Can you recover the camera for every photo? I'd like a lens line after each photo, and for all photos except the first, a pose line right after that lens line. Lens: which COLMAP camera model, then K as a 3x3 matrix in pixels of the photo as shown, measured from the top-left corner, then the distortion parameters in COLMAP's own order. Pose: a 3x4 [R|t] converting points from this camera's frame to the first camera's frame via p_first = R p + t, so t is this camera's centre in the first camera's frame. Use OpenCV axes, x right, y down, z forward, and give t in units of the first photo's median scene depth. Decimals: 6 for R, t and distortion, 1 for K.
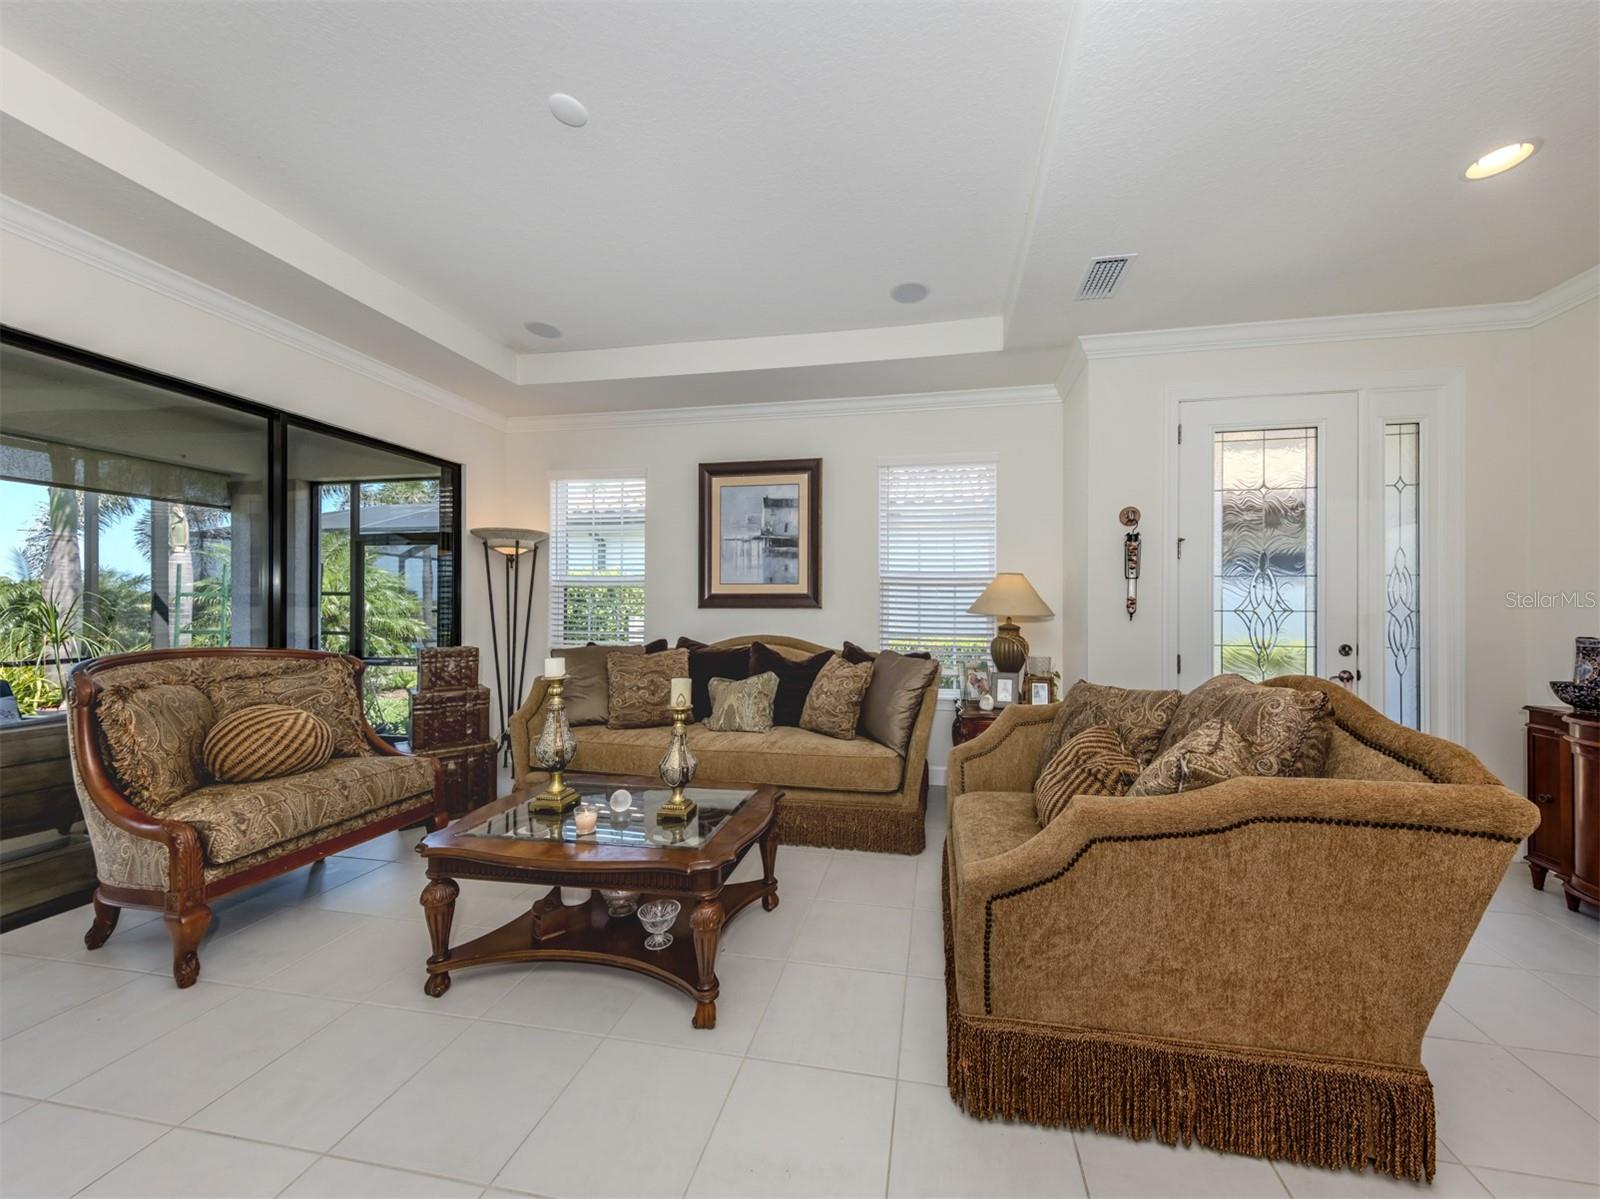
lens RADIAL K [[577.9, 0, 848.5], [0, 577.9, 618.3], [0, 0, 1]] dist [0.002400, -0.000753]
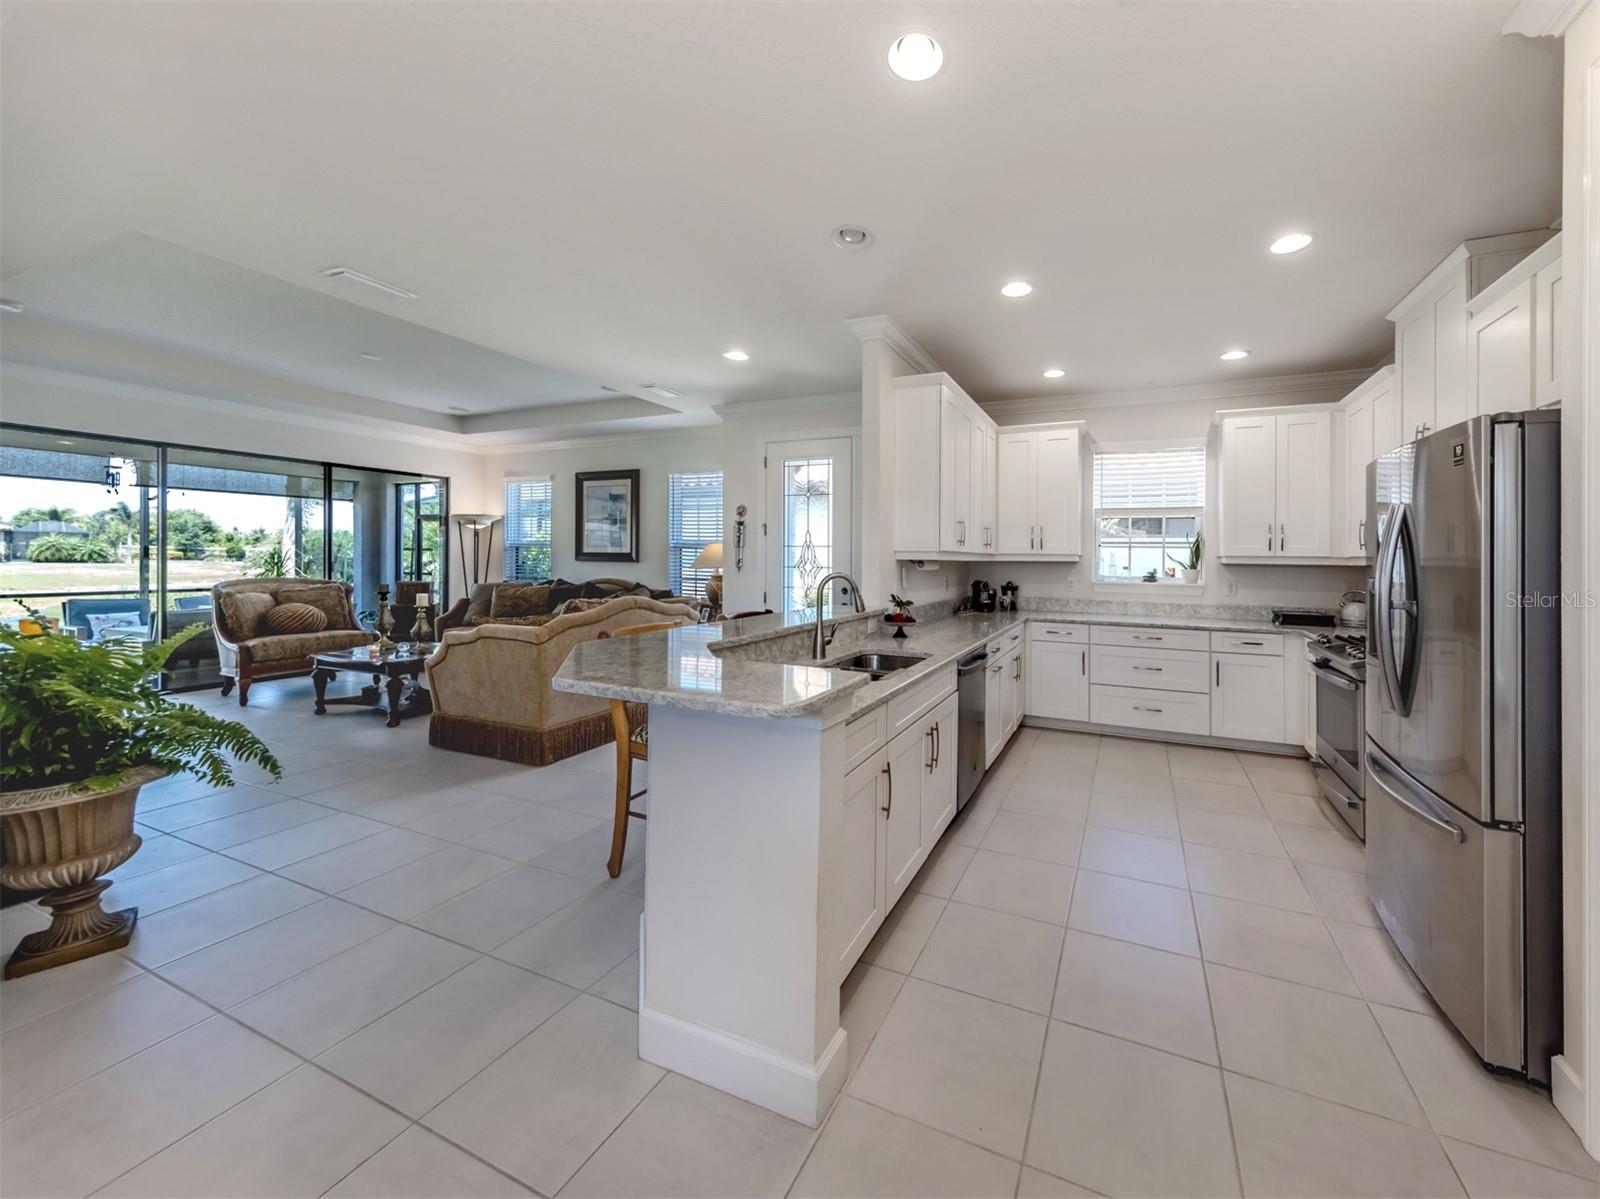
lens RADIAL K [[577.9, 0, 913.2], [0, 577.9, 568.2], [0, 0, 1]] dist [0.002400, -0.000753]
pose [[0.983511, 0.011371, -0.180491, 0.999546], [-0.011208, 0.999935, 0.001924, -0.011226], [0.180501, 0.000130, 0.983575, -0.450320]]
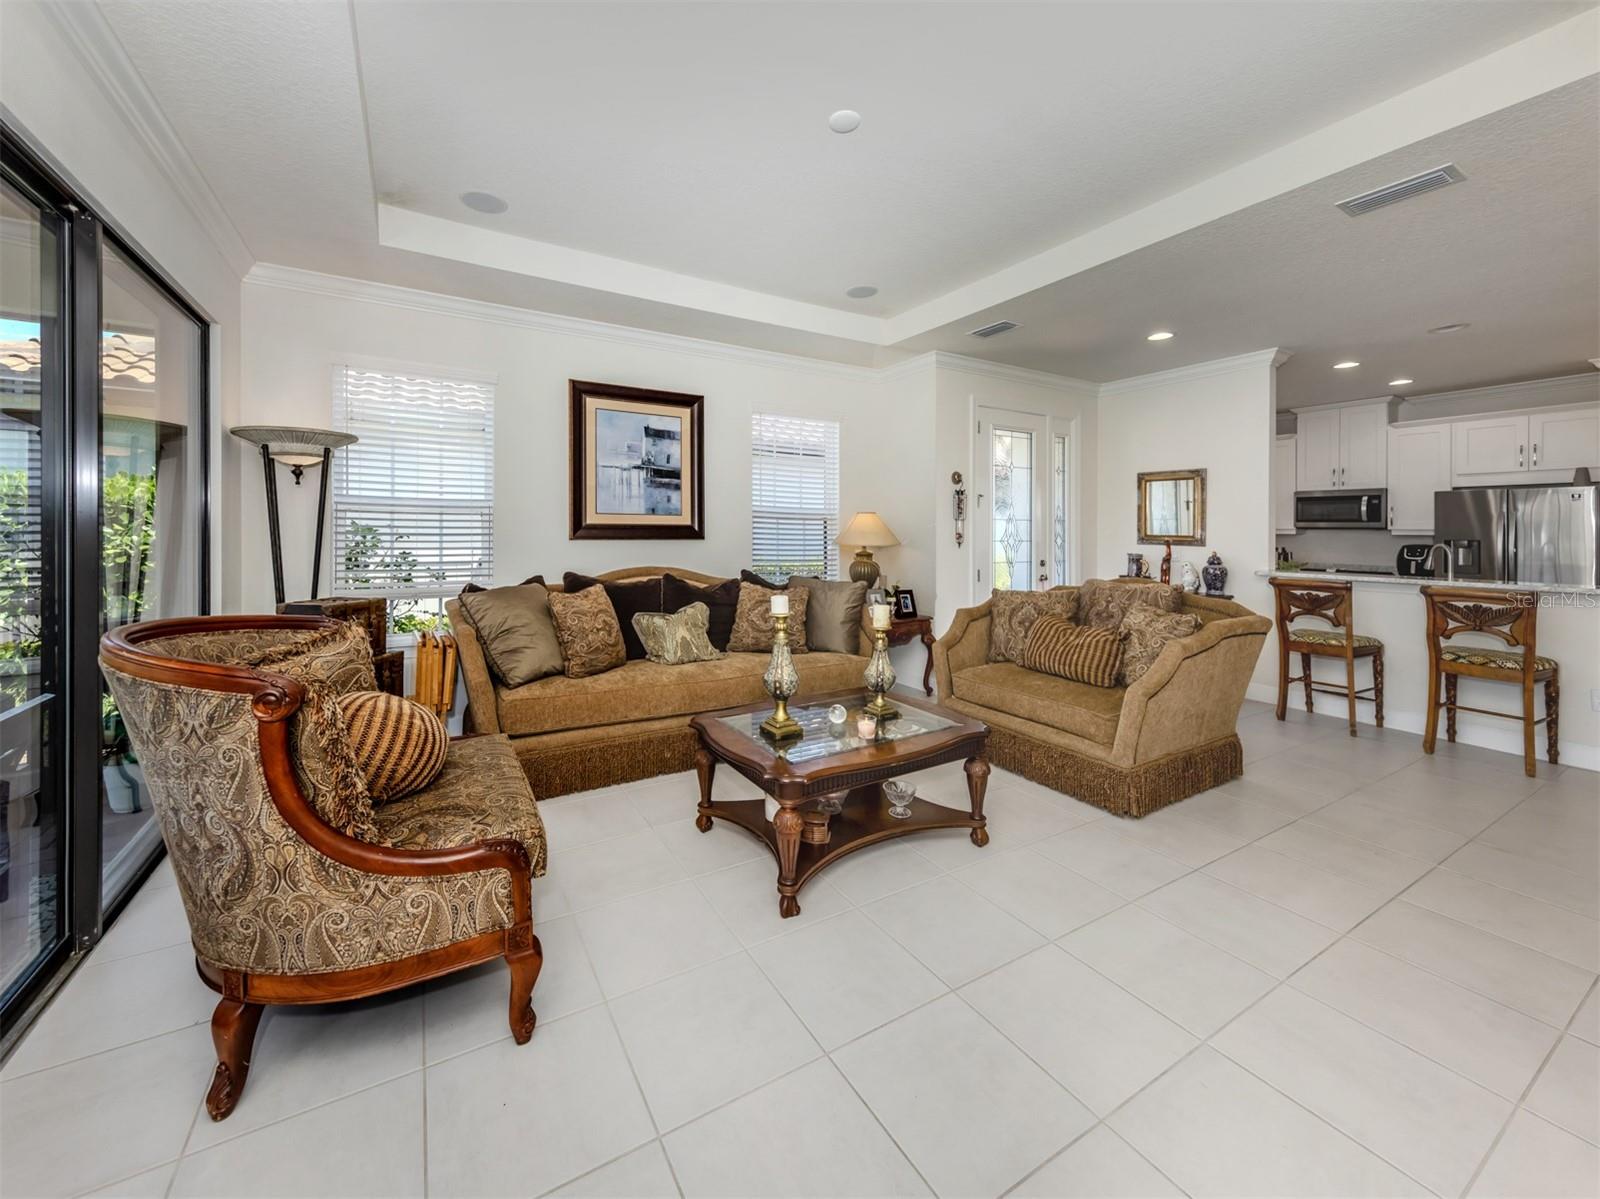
lens RADIAL K [[614.9, 0, 753.3], [0, 614.9, 533.6], [0, 0, 1]] dist [-0.005113, 0.000039]
pose [[0.786021, -0.000316, 0.618200, -0.654164], [0.004620, 0.999975, -0.005363, -0.020968], [-0.618183, 0.007072, 0.786002, 0.071104]]
